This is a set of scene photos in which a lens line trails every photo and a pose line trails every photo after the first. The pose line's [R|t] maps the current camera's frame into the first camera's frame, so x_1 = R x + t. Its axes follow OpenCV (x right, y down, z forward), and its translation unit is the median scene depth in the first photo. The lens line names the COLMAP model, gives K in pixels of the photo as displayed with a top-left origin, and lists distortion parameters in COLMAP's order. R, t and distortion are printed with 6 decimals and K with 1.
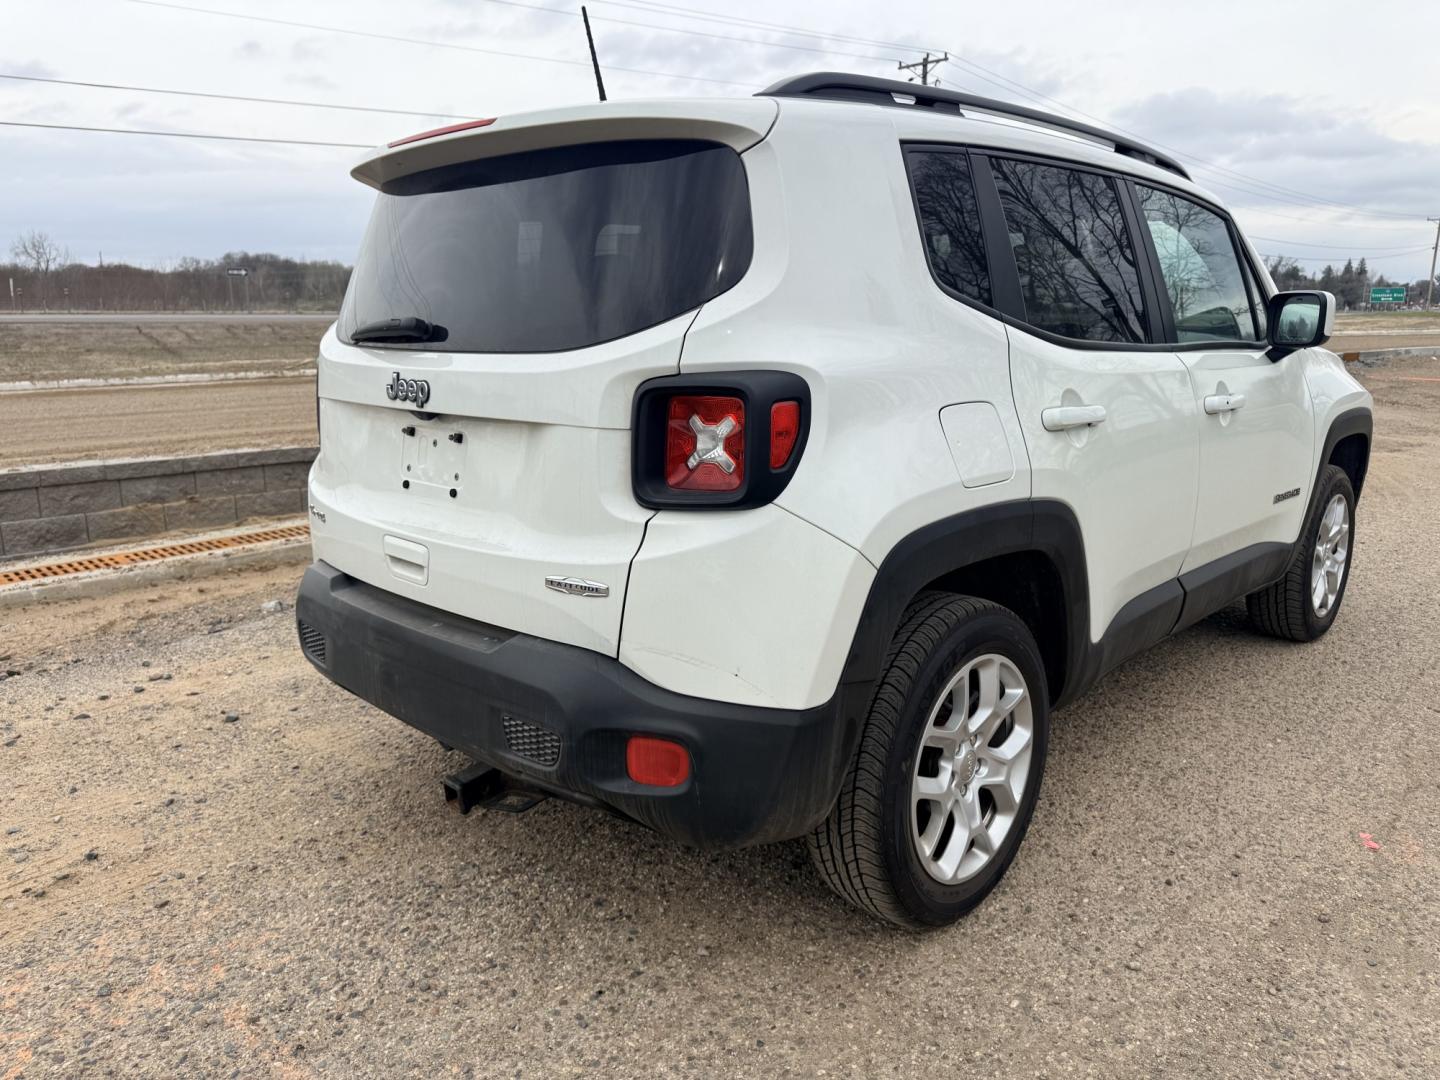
lens RADIAL K [[1027.8, 0, 728.0], [0, 1027.8, 545.3], [0, 0, 1]] dist [-0.000052, 0.002907]
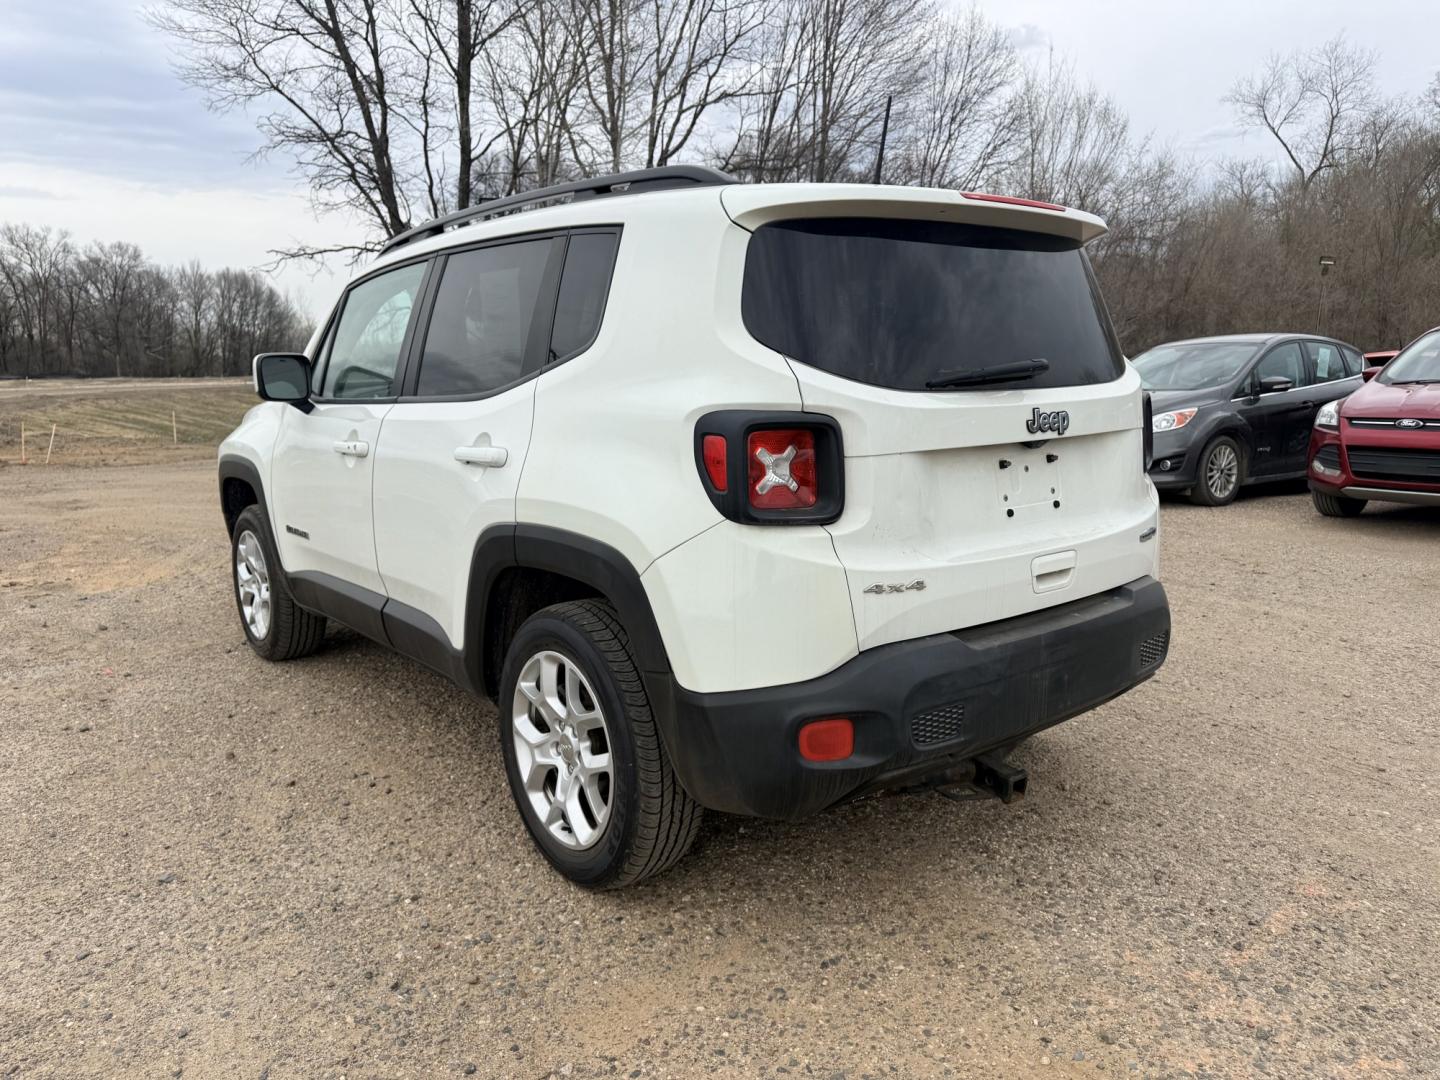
lens RADIAL K [[1027.8, 0, 728.0], [0, 1027.8, 545.3], [0, 0, 1]] dist [-0.000052, 0.002907]
pose [[0.117497, -0.172124, 0.978043, -1.473205], [0.230368, 0.962724, 0.141753, -0.259223], [-0.965984, 0.208654, 0.152769, 1.184999]]
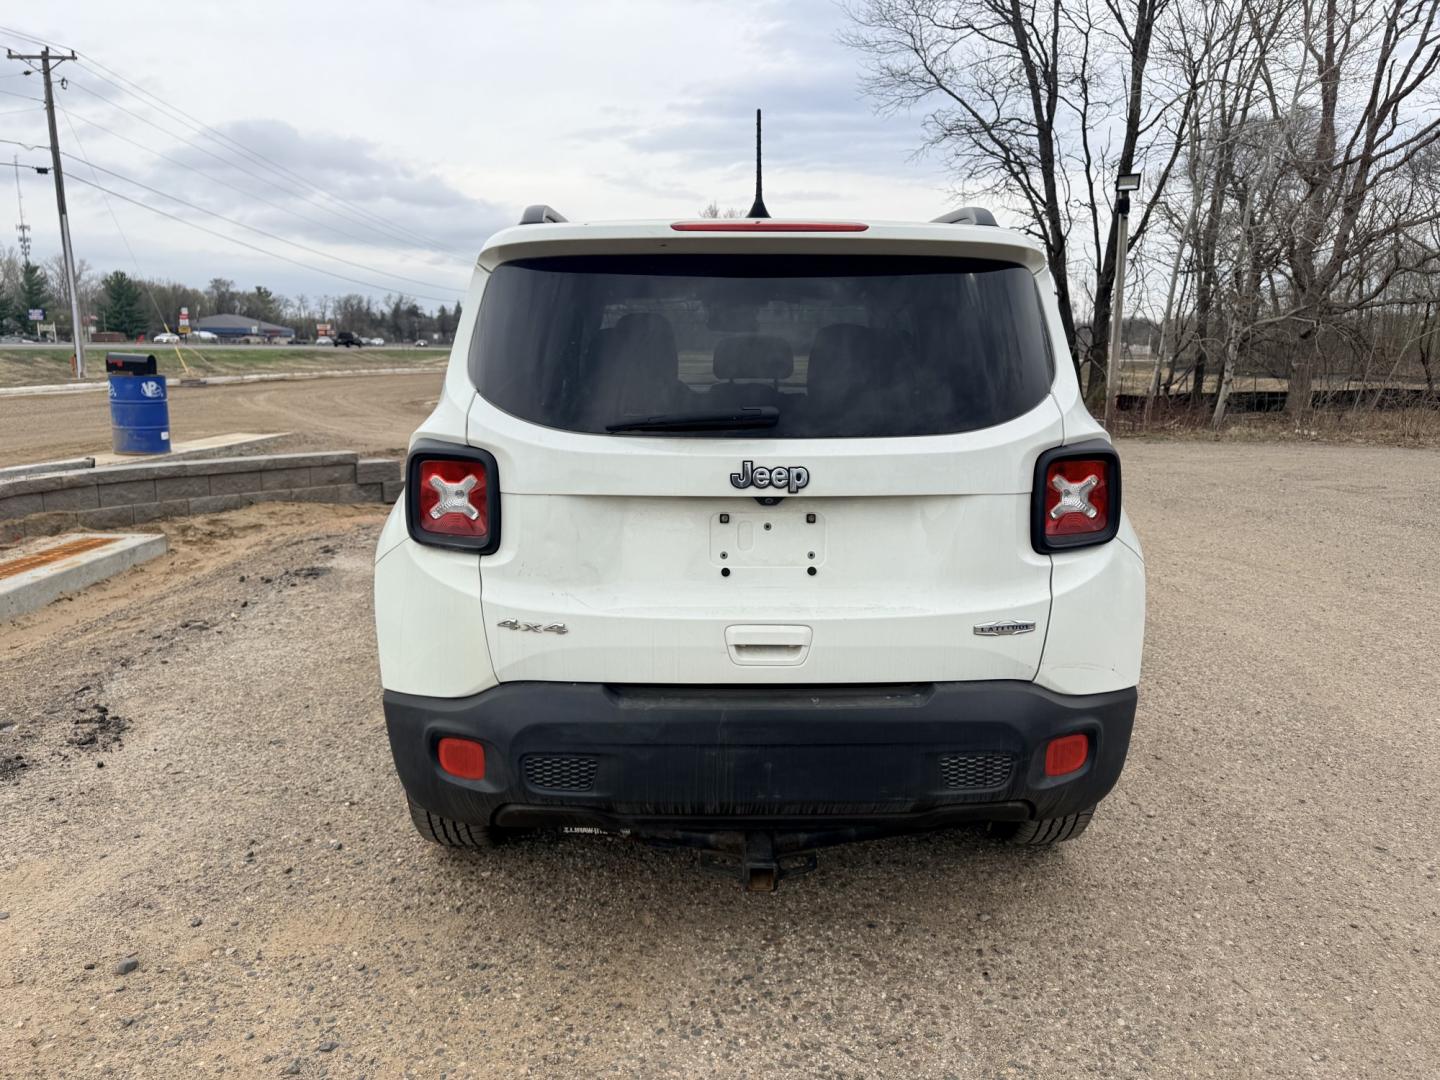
lens RADIAL K [[1027.8, 0, 728.0], [0, 1027.8, 545.3], [0, 0, 1]] dist [-0.000052, 0.002907]
pose [[0.705820, -0.129732, 0.696410, -1.033311], [0.148709, 0.988317, 0.033392, -0.122781], [-0.692606, 0.079993, 0.716867, 0.313172]]
